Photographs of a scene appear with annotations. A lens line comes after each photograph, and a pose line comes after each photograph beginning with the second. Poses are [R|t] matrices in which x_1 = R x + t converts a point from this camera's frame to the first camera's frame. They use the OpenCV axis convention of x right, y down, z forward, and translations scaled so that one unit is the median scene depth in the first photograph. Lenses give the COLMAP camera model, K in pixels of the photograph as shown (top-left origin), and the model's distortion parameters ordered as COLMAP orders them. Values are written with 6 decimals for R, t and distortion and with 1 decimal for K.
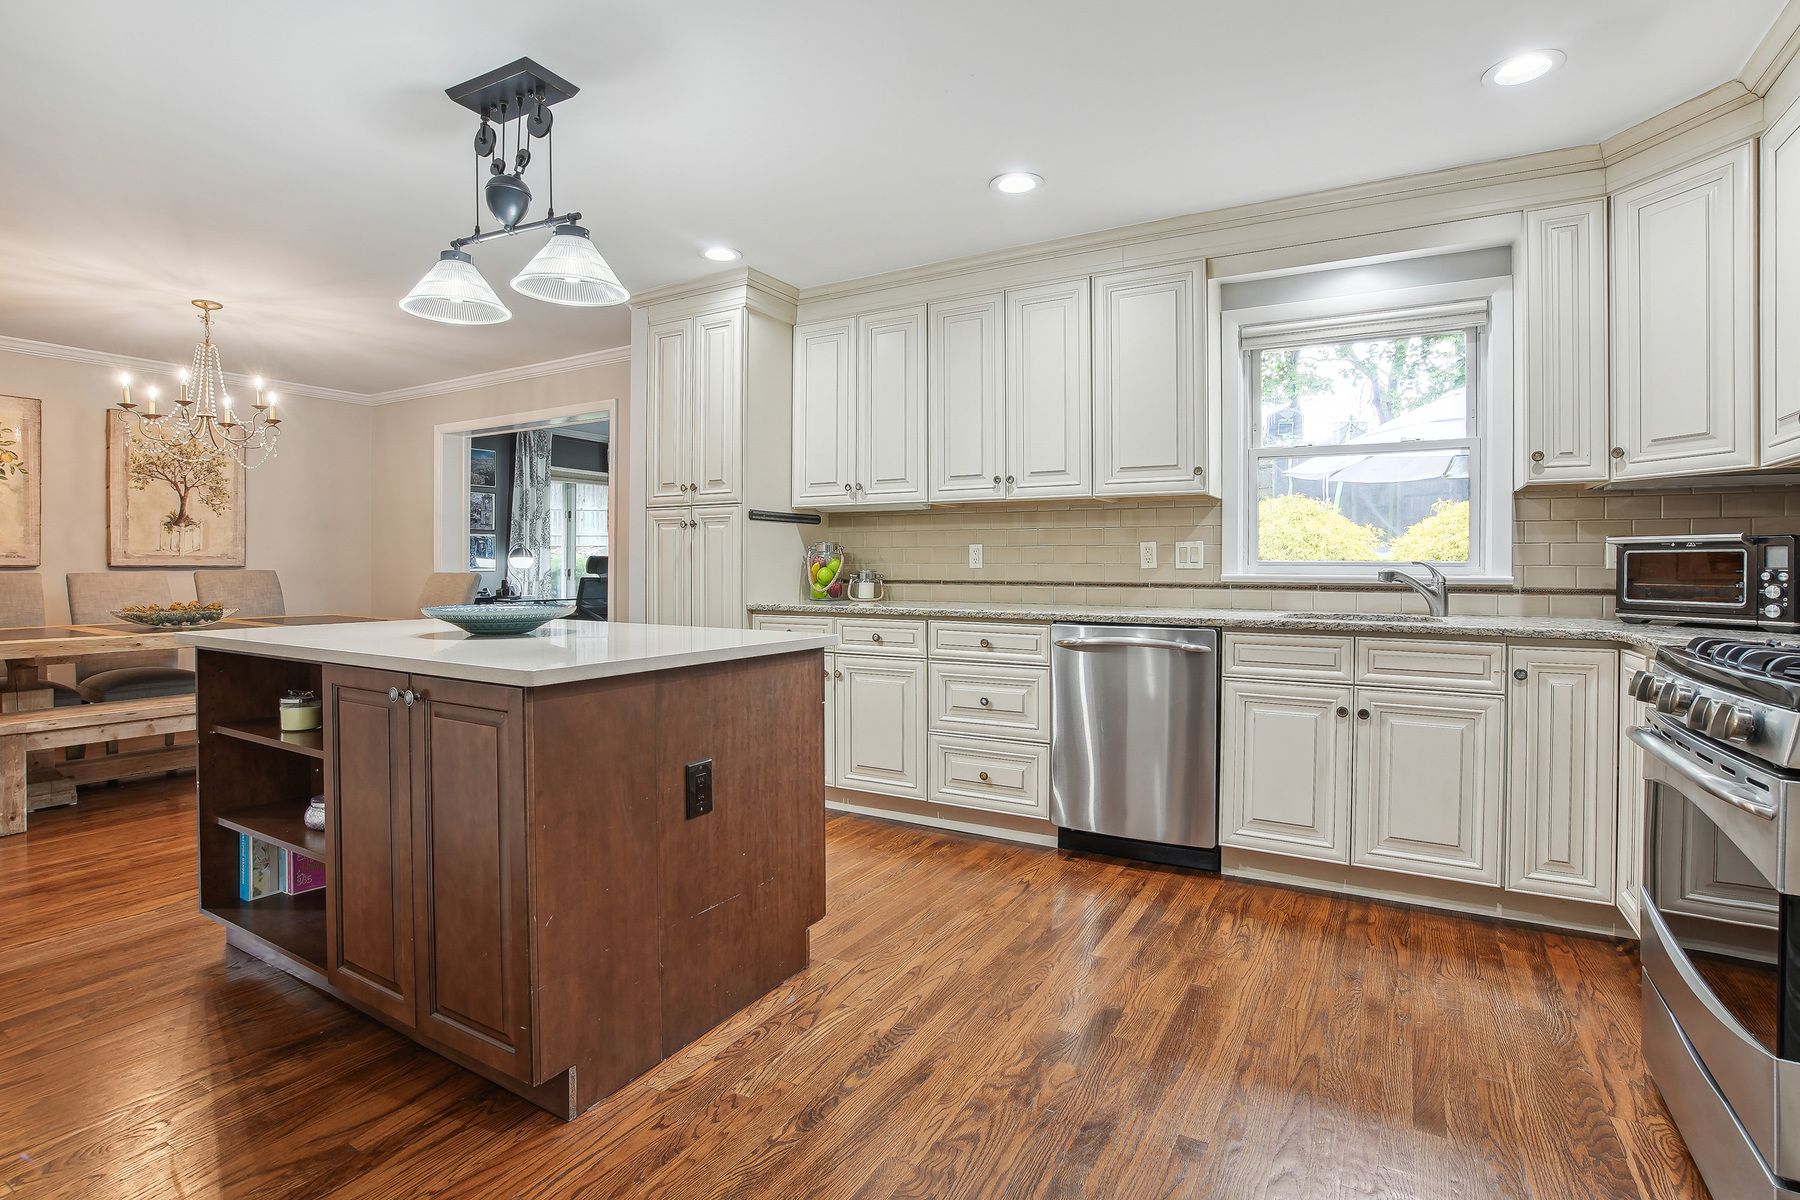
lens RADIAL K [[868.6, 0, 906.8], [0, 868.6, 573.1], [0, 0, 1]] dist [-0.047033, 0.015274]
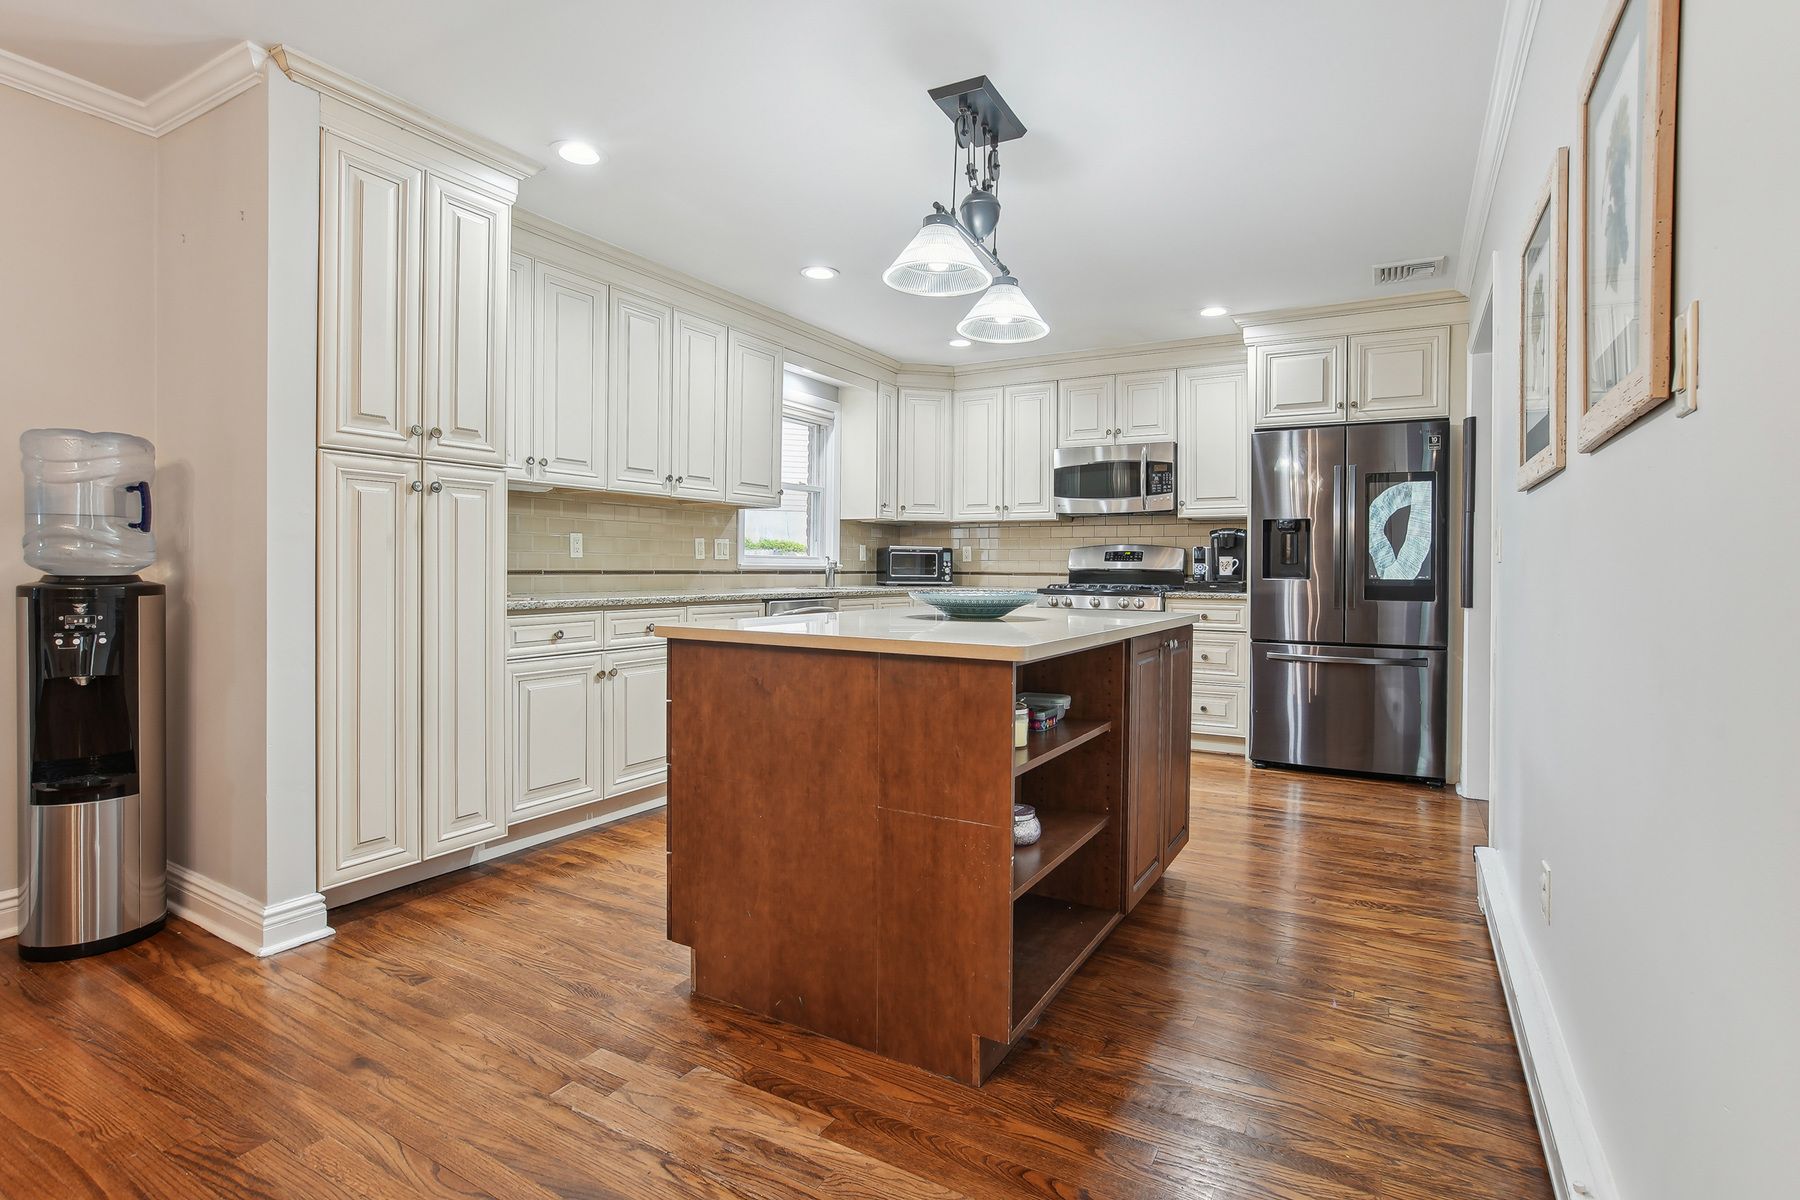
lens RADIAL K [[868.6, 0, 906.8], [0, 868.6, 573.1], [0, 0, 1]] dist [-0.047033, 0.015274]
pose [[0.009436, -0.007914, 0.999924, -1.084153], [0.003233, 0.999964, 0.007884, 0.006529], [-0.999950, 0.003158, 0.009461, 0.752719]]
